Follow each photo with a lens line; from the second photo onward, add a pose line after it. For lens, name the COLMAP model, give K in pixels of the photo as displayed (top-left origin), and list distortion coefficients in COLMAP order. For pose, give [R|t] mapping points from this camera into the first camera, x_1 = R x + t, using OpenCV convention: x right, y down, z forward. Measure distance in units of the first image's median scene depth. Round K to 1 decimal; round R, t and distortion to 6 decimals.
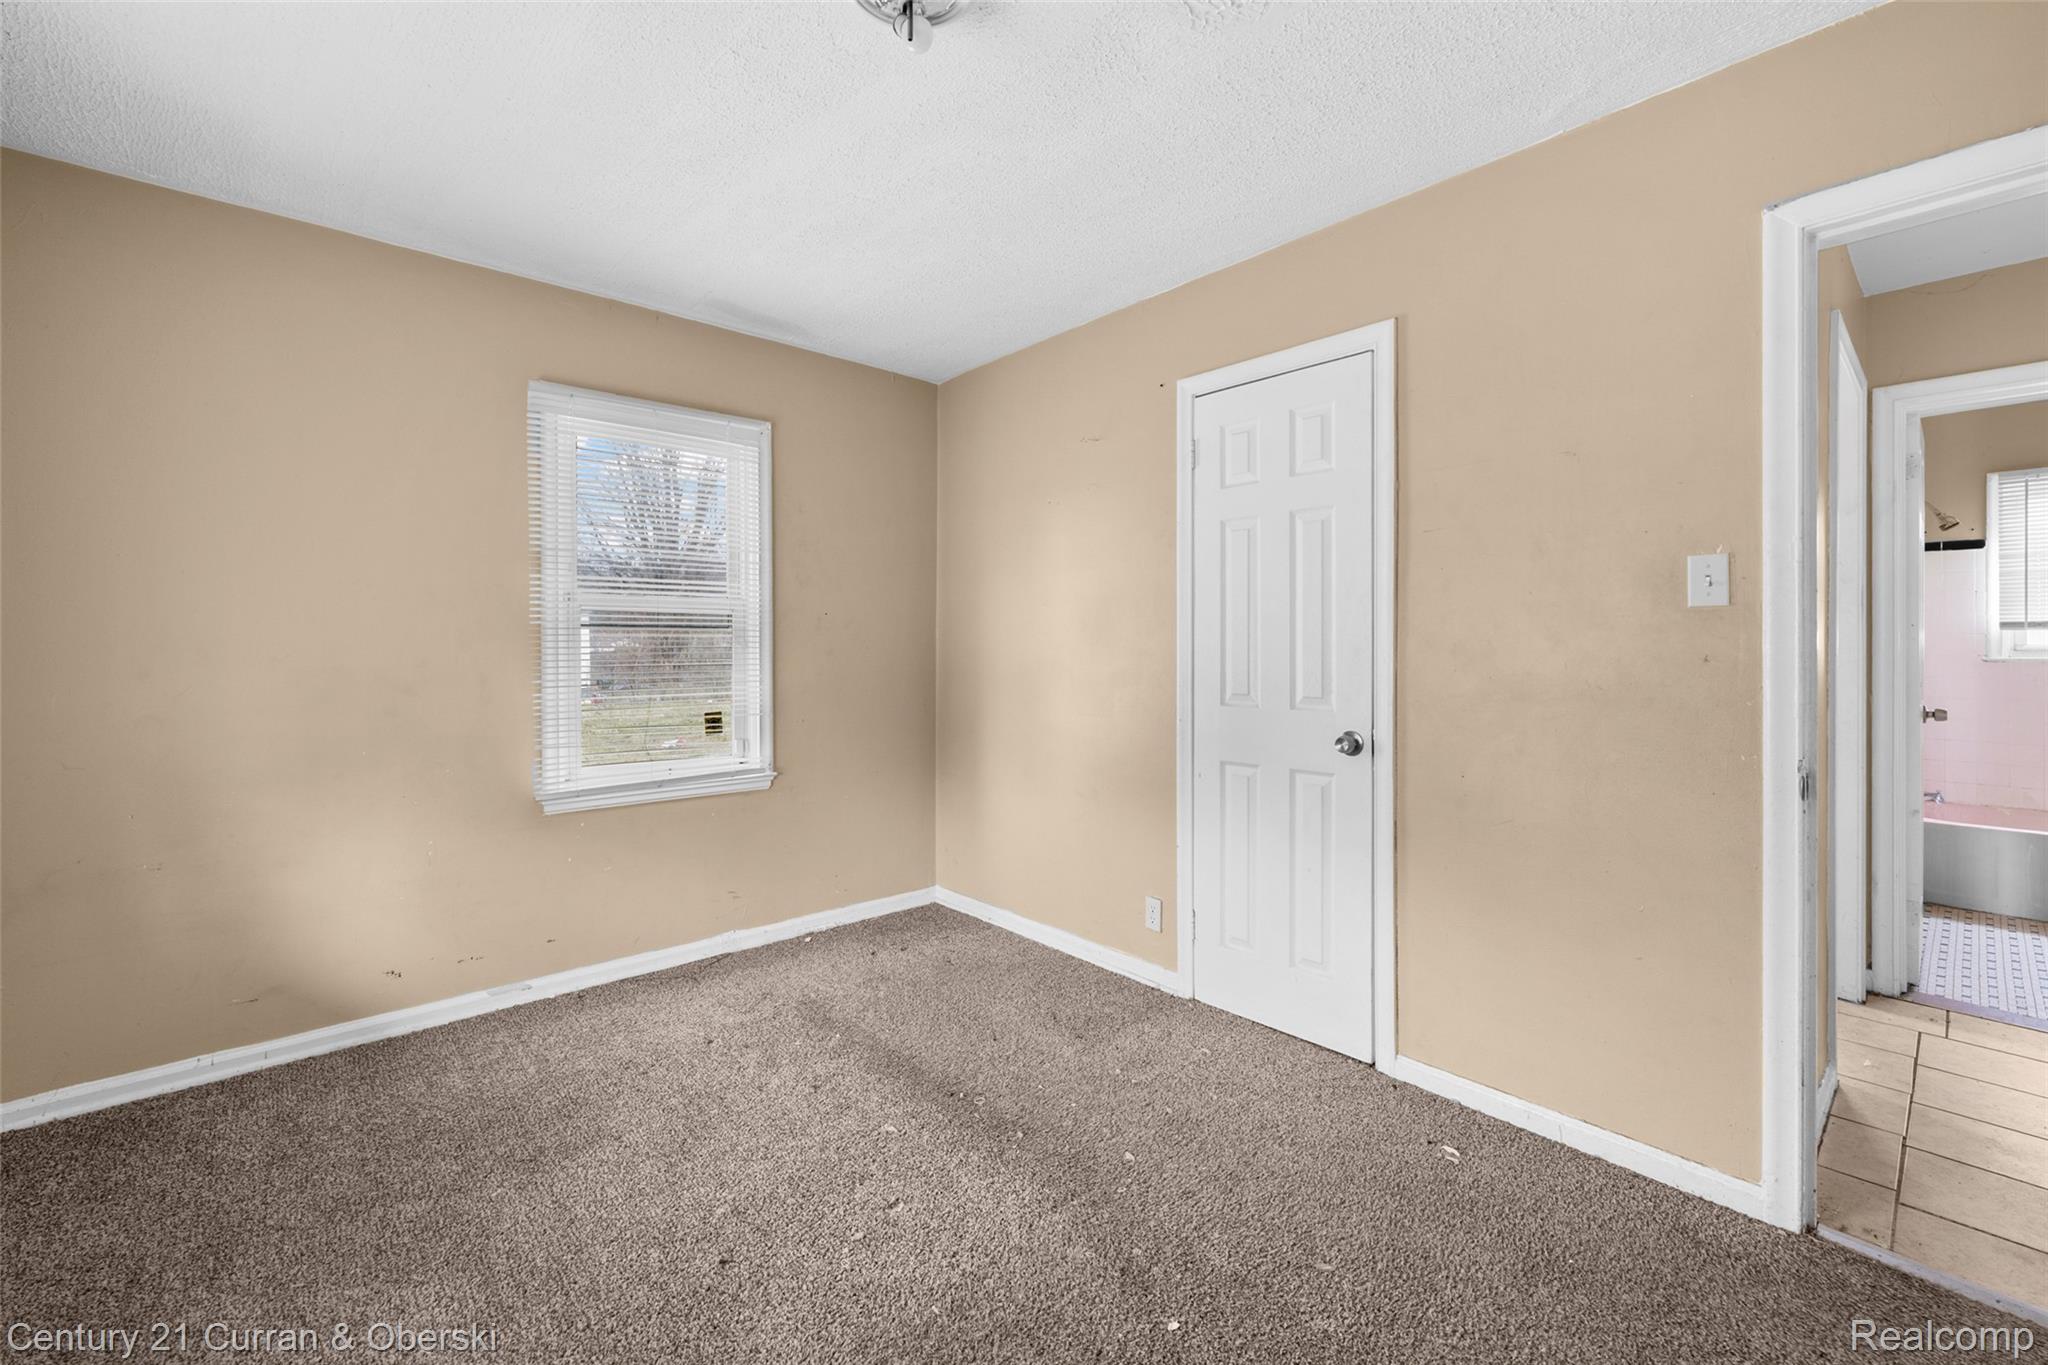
lens RADIAL K [[836.6, 0, 1032.1], [0, 836.6, 634.8], [0, 0, 1]] dist [-0.003507, 0.000492]
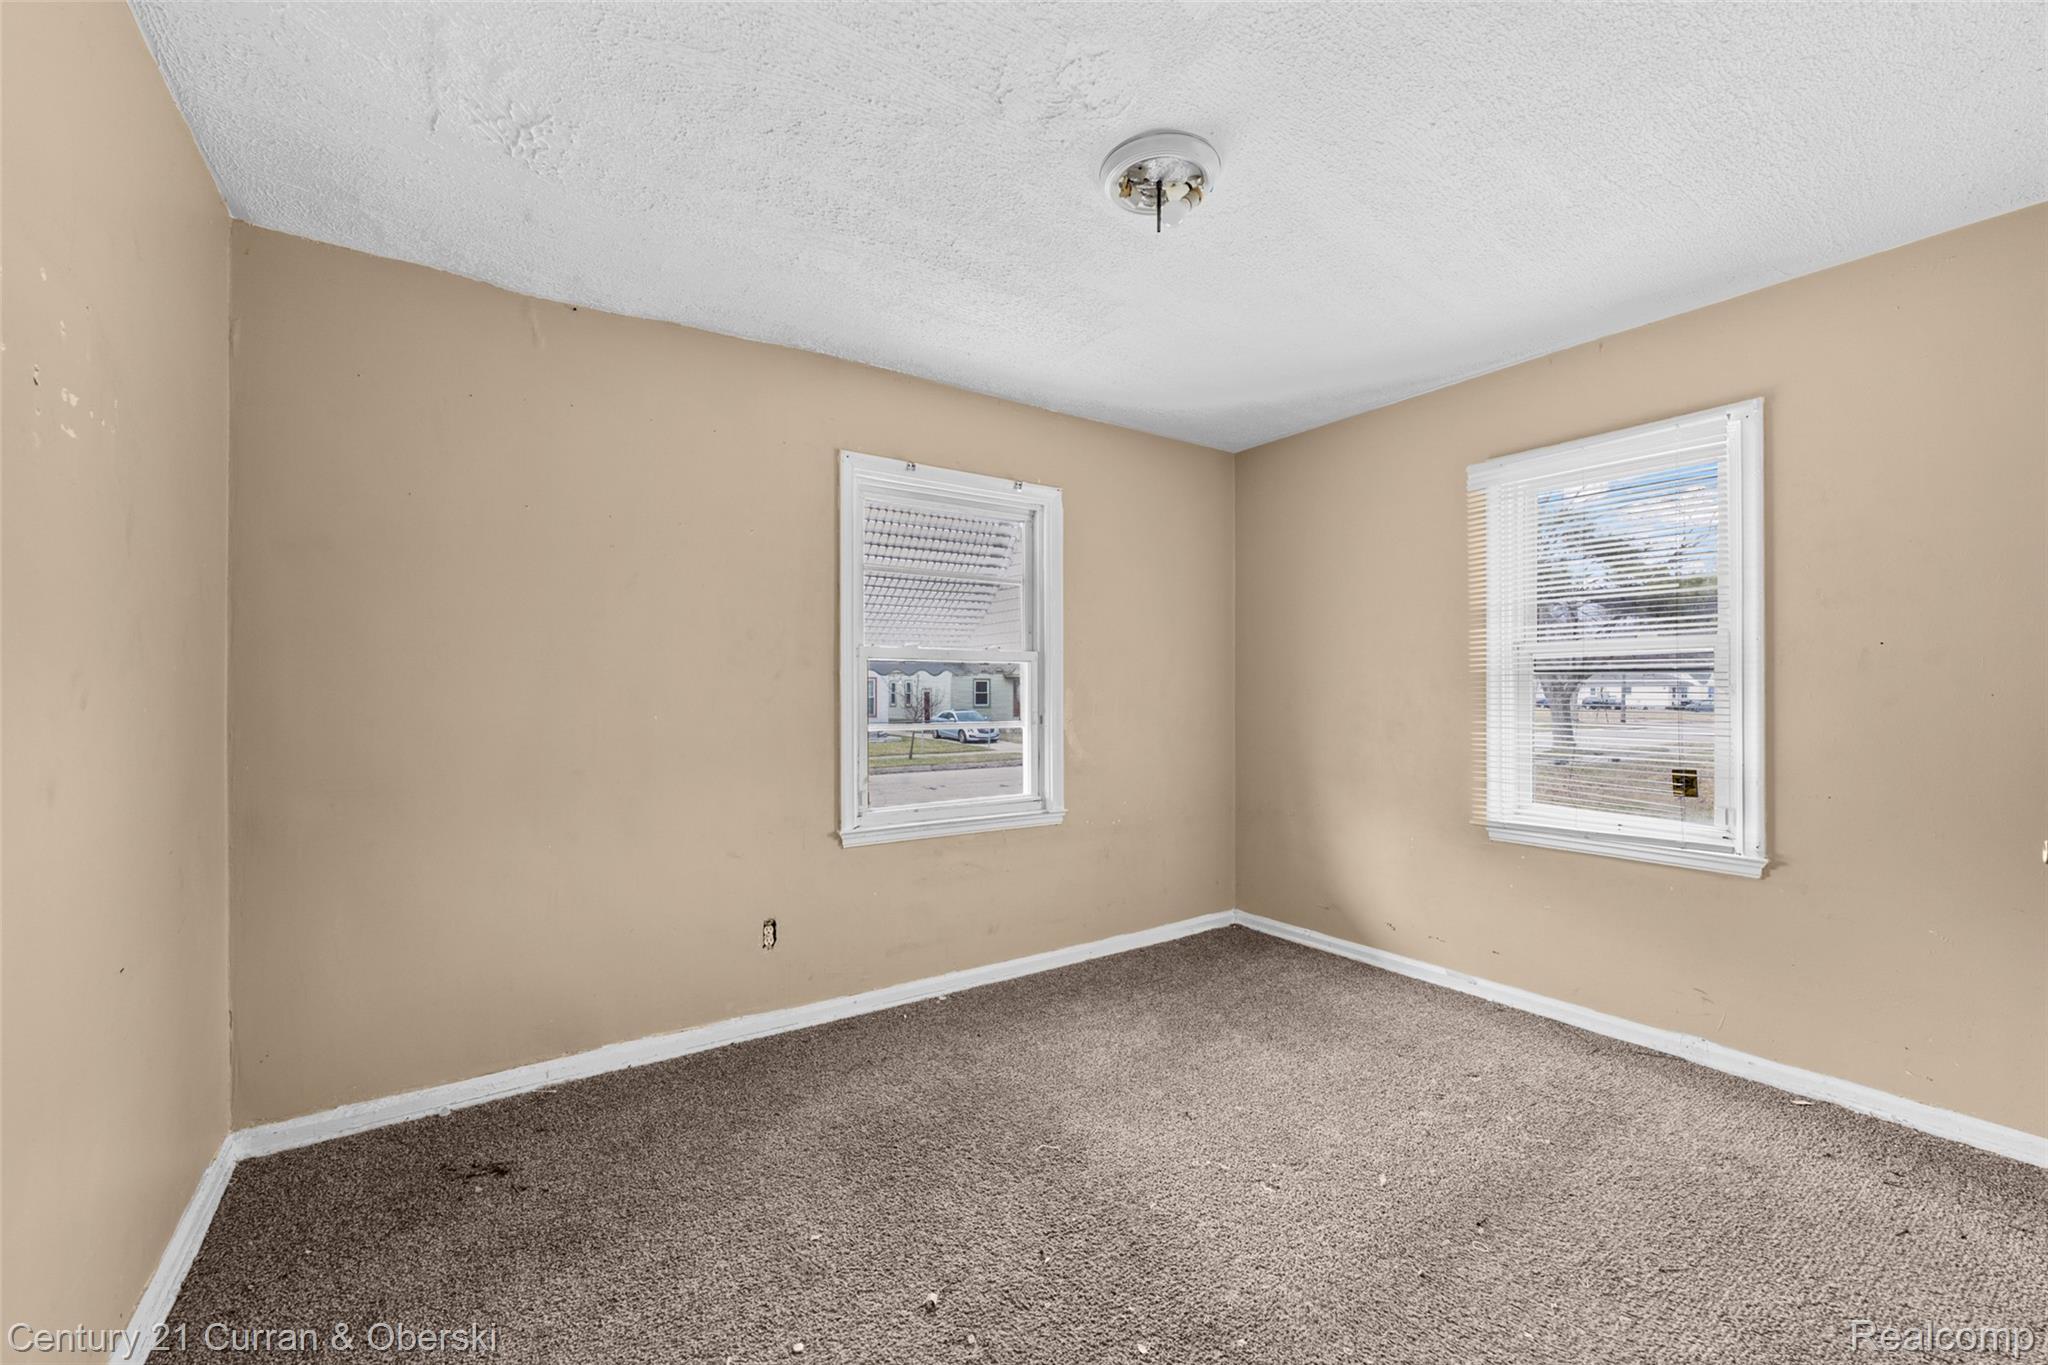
lens RADIAL K [[836.6, 0, 1018.1], [0, 836.6, 681.4], [0, 0, 1]] dist [-0.003507, 0.000492]
pose [[-0.146513, -0.013758, -0.989113, 0.639418], [0.008423, 0.999850, -0.015155, 0.011792], [0.989173, -0.010552, -0.146375, 0.529913]]
